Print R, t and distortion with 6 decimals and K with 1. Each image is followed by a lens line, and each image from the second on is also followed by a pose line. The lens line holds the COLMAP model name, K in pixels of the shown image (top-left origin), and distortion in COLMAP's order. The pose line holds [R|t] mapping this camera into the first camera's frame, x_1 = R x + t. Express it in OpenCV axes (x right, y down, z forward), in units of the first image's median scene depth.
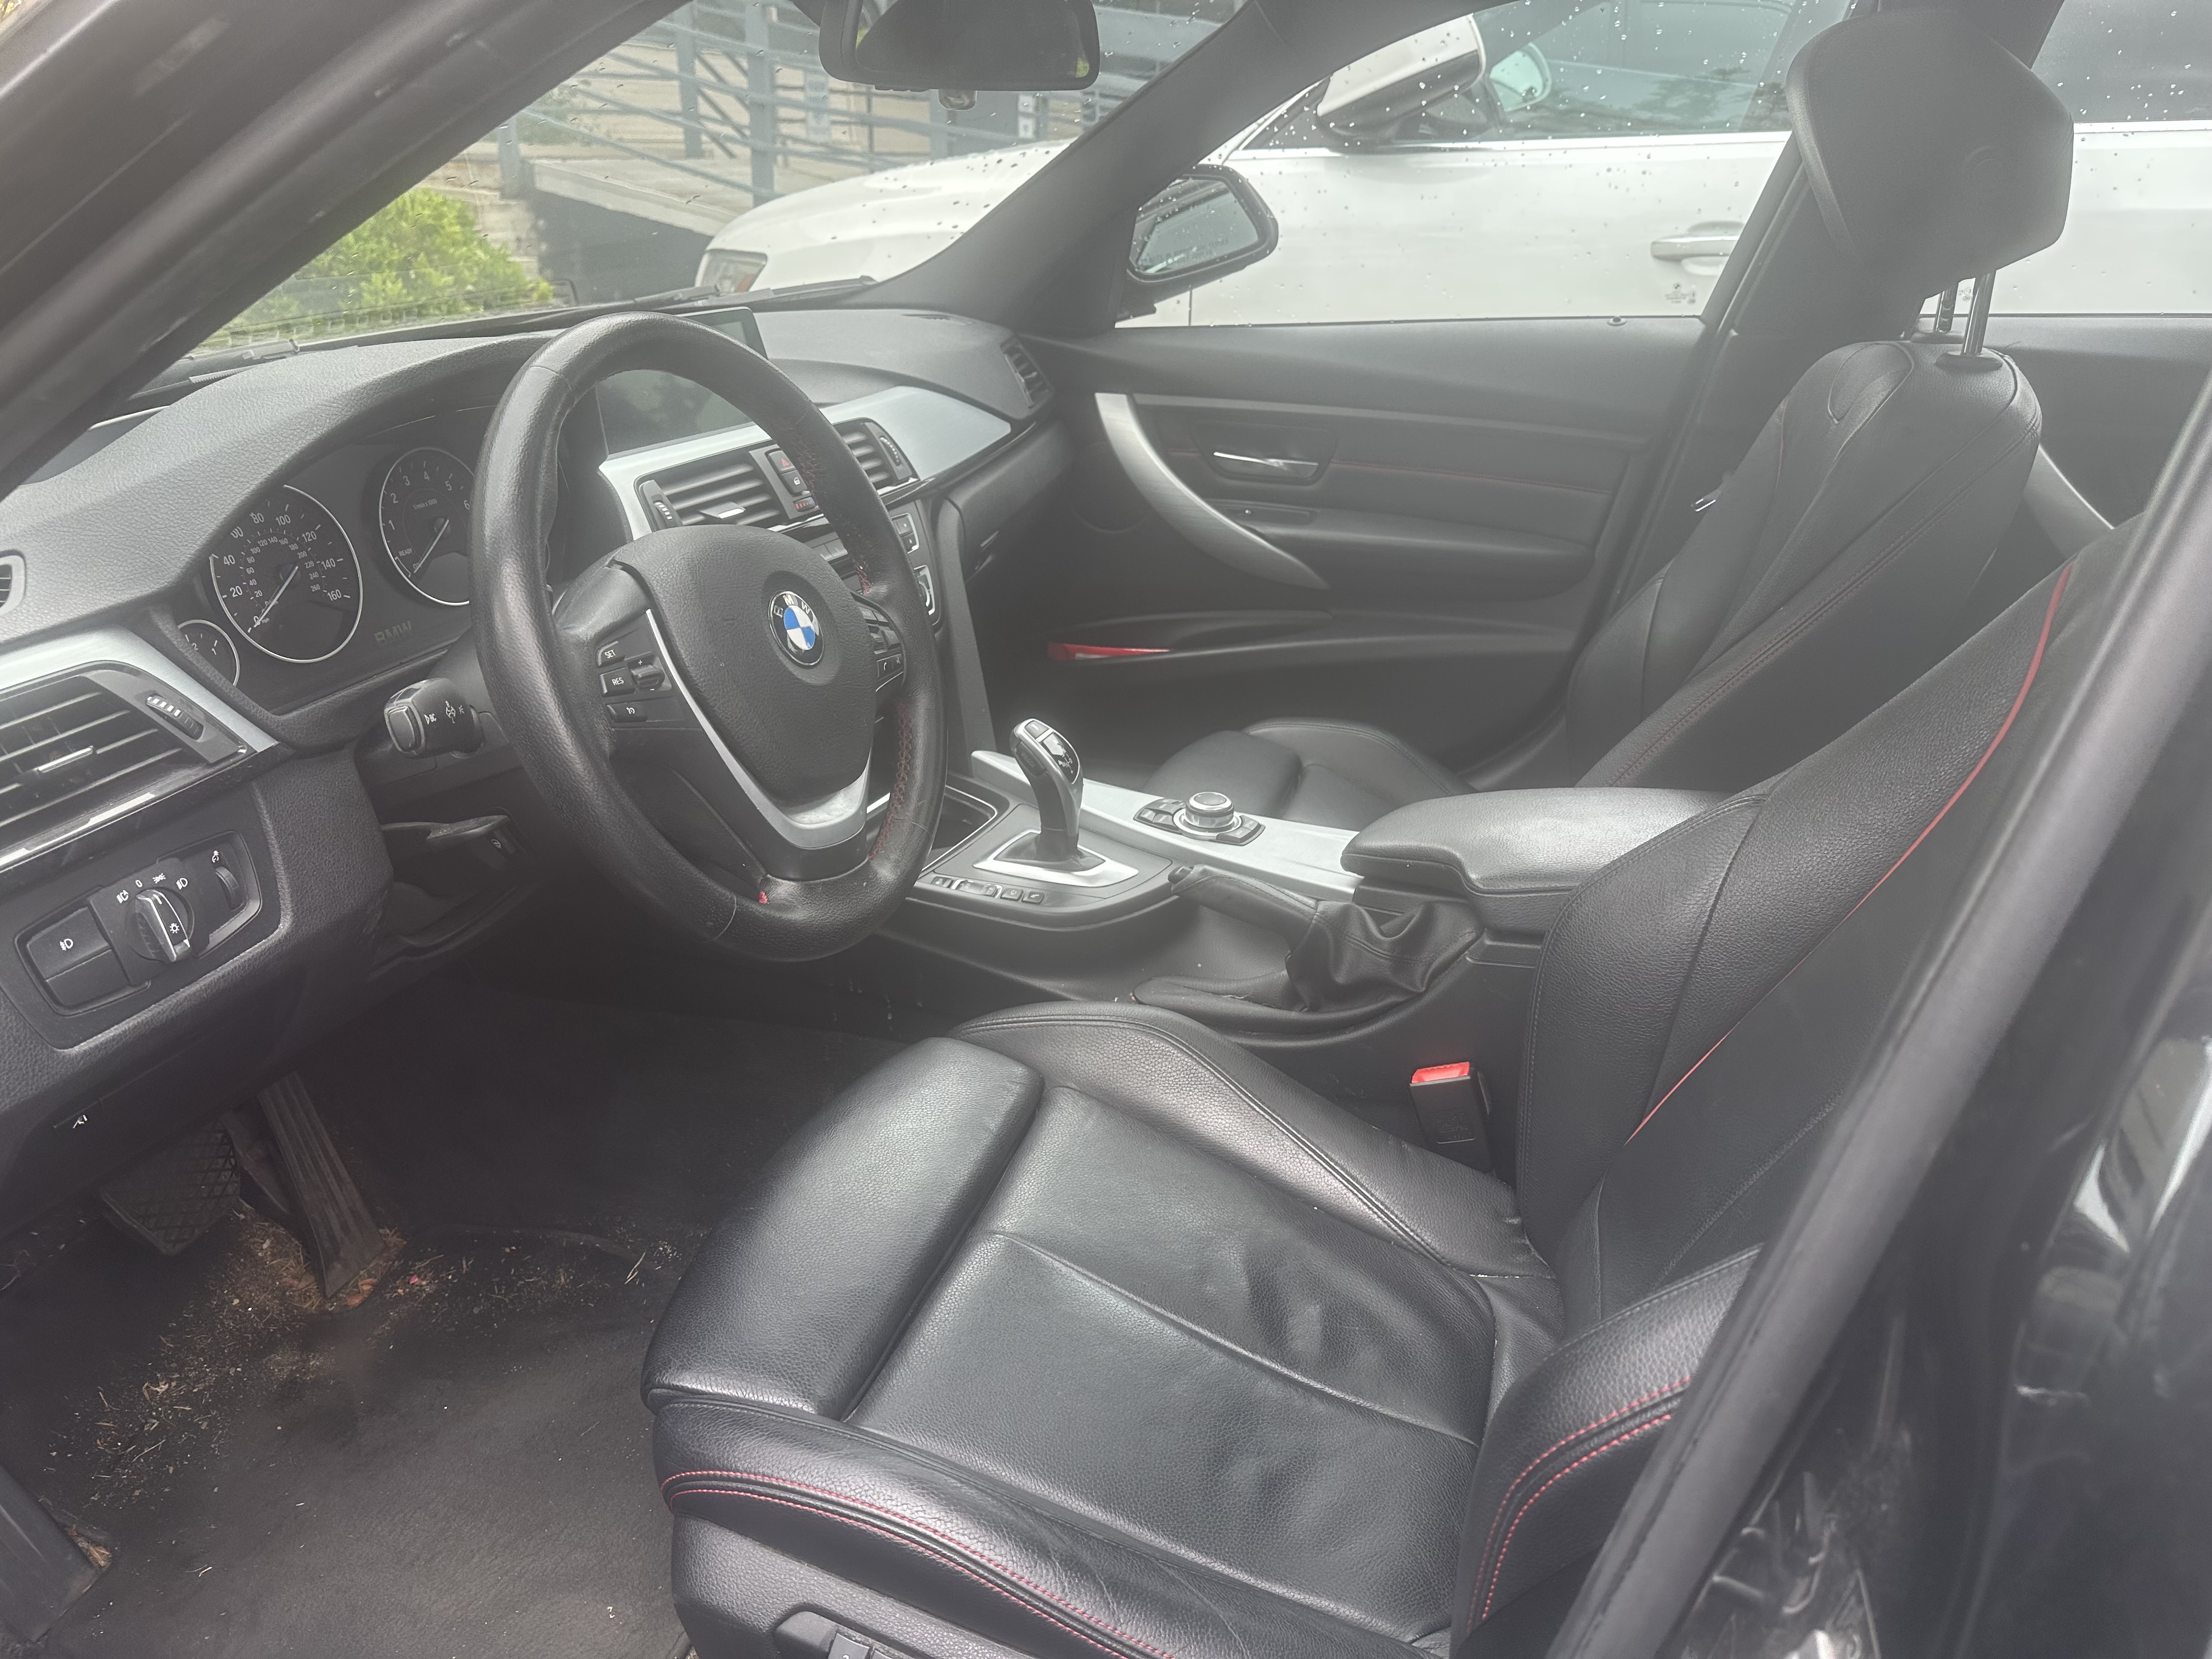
lens RADIAL K [[1564.0, 0, 1111.5], [0, 1564.0, 835.6], [0, 0, 1]] dist [0.076014, -0.064137]
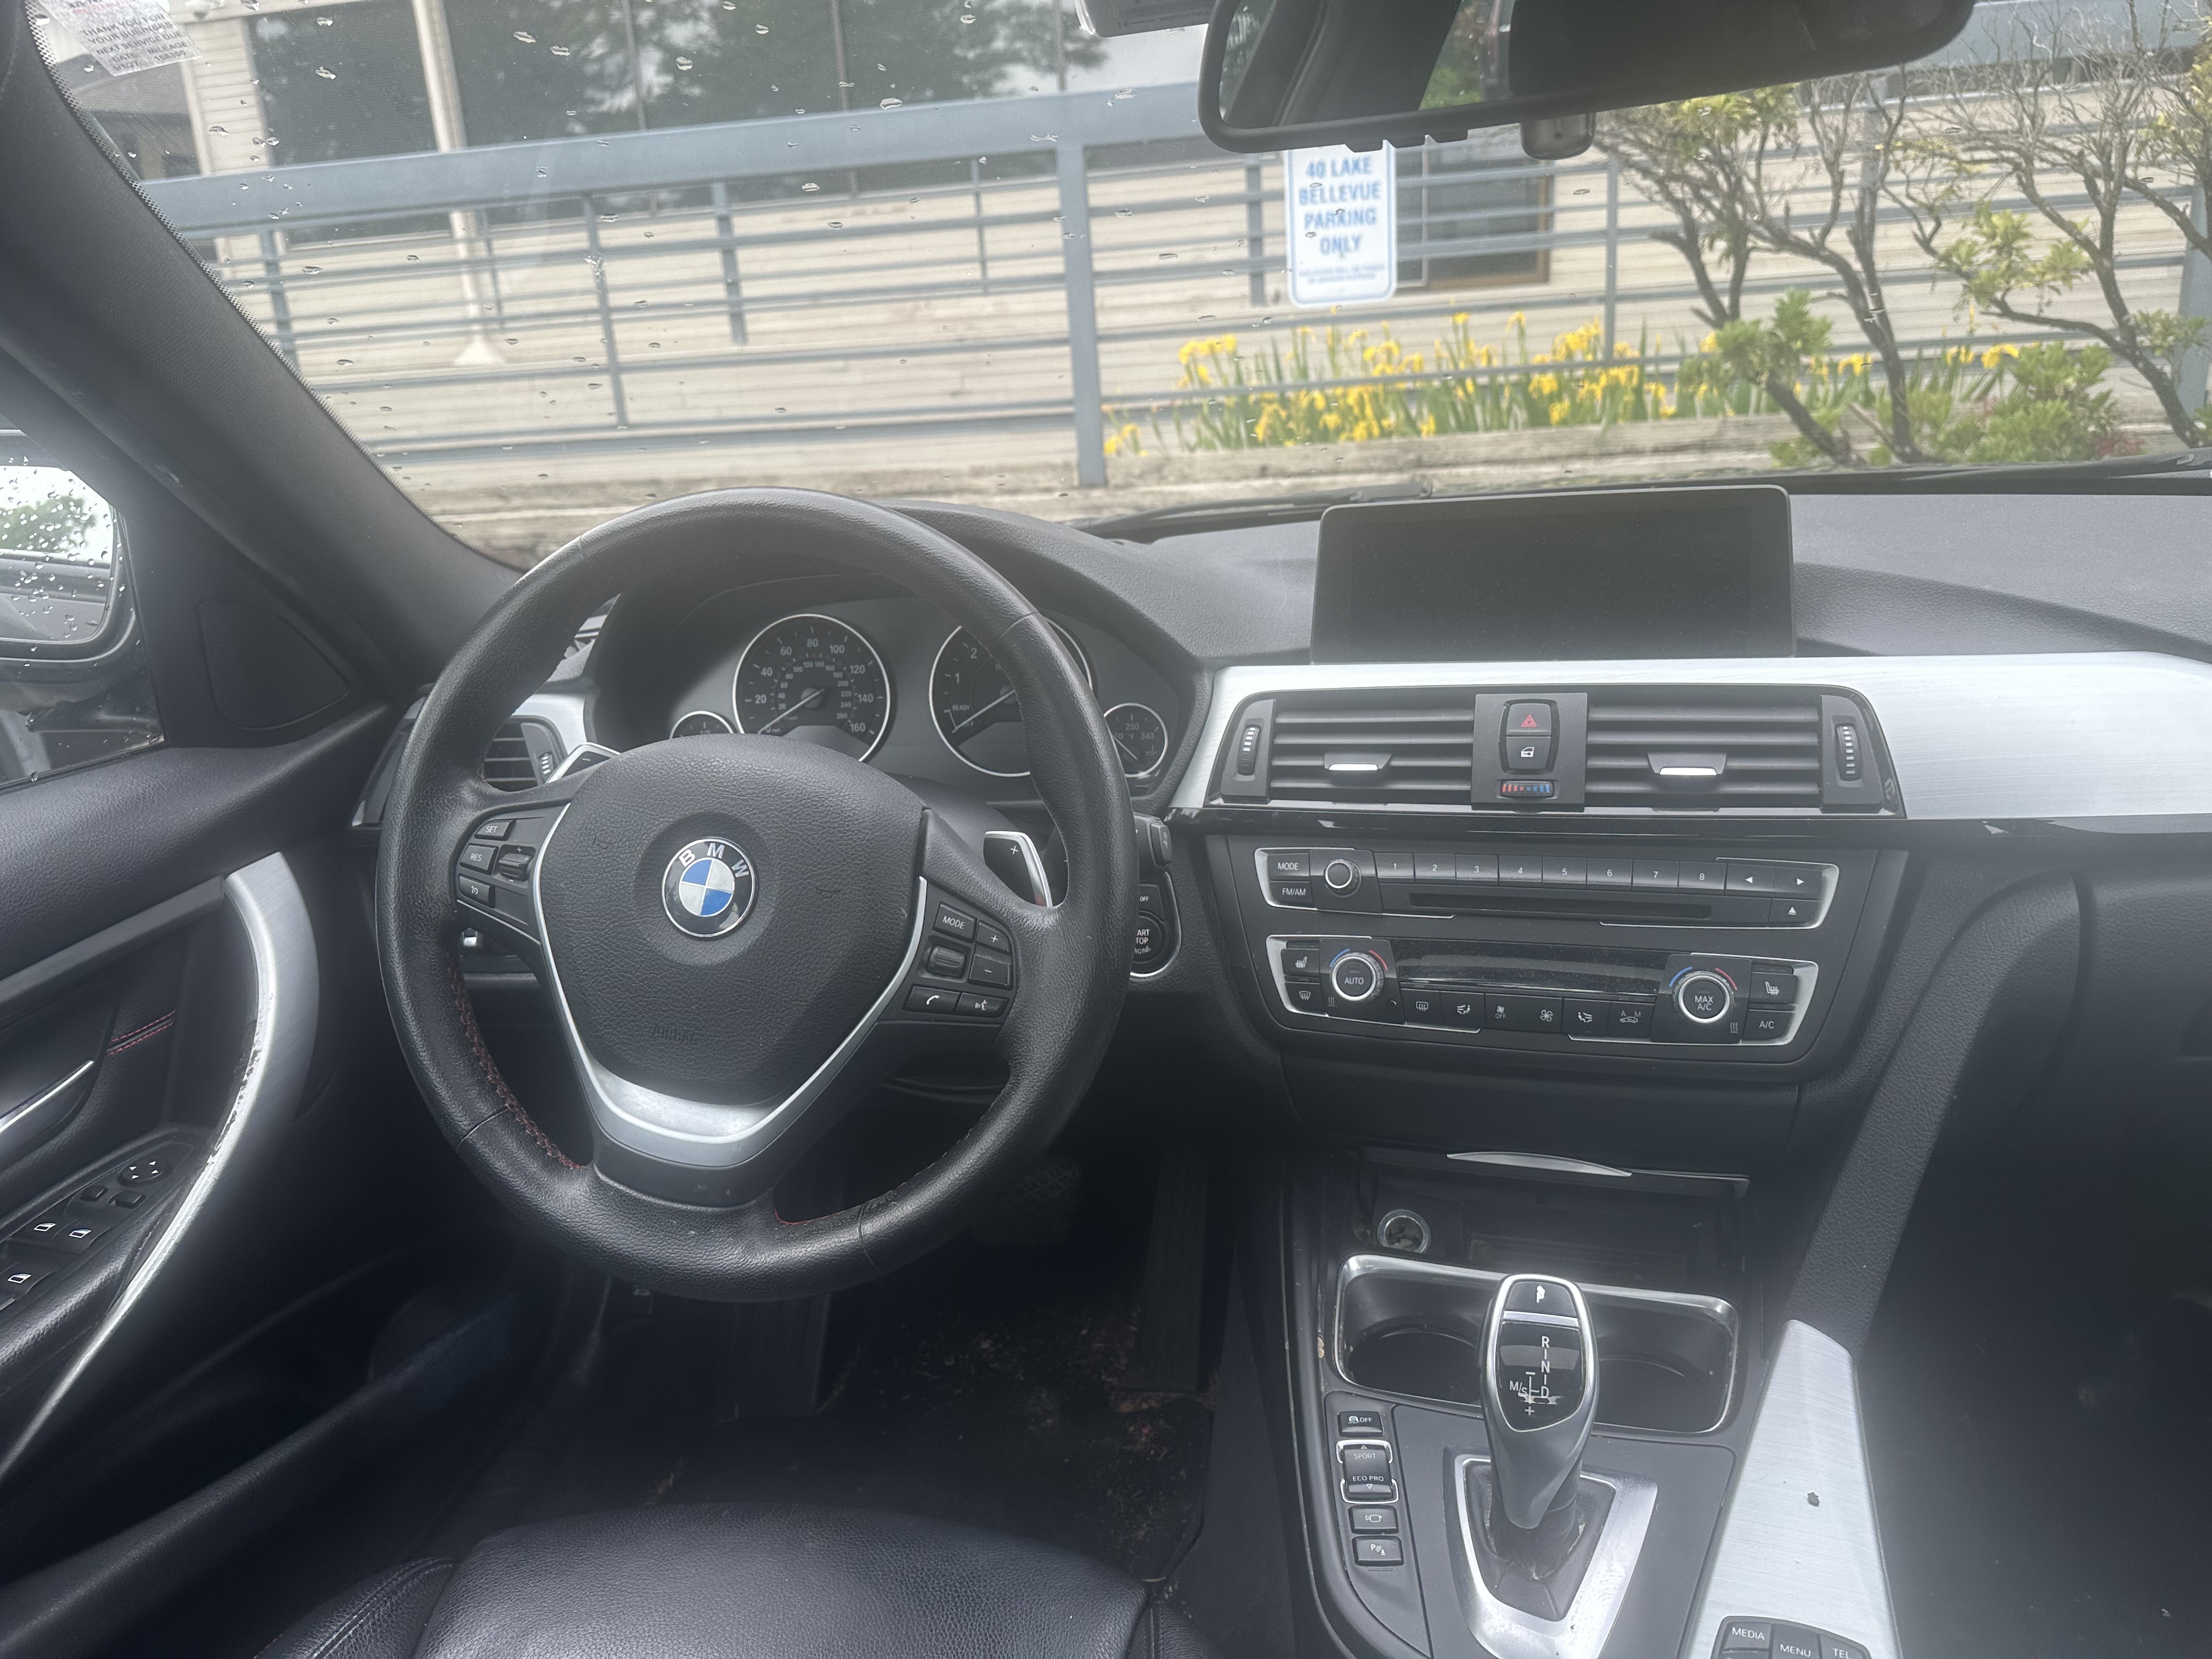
lens RADIAL K [[1564.0, 0, 1100.7], [0, 1564.0, 817.1], [0, 0, 1]] dist [0.076014, -0.064137]
pose [[0.167312, 0.287700, -0.942993, 0.428124], [-0.346480, 0.912623, 0.216959, -0.313181], [0.923016, 0.290428, 0.252375, 0.760471]]
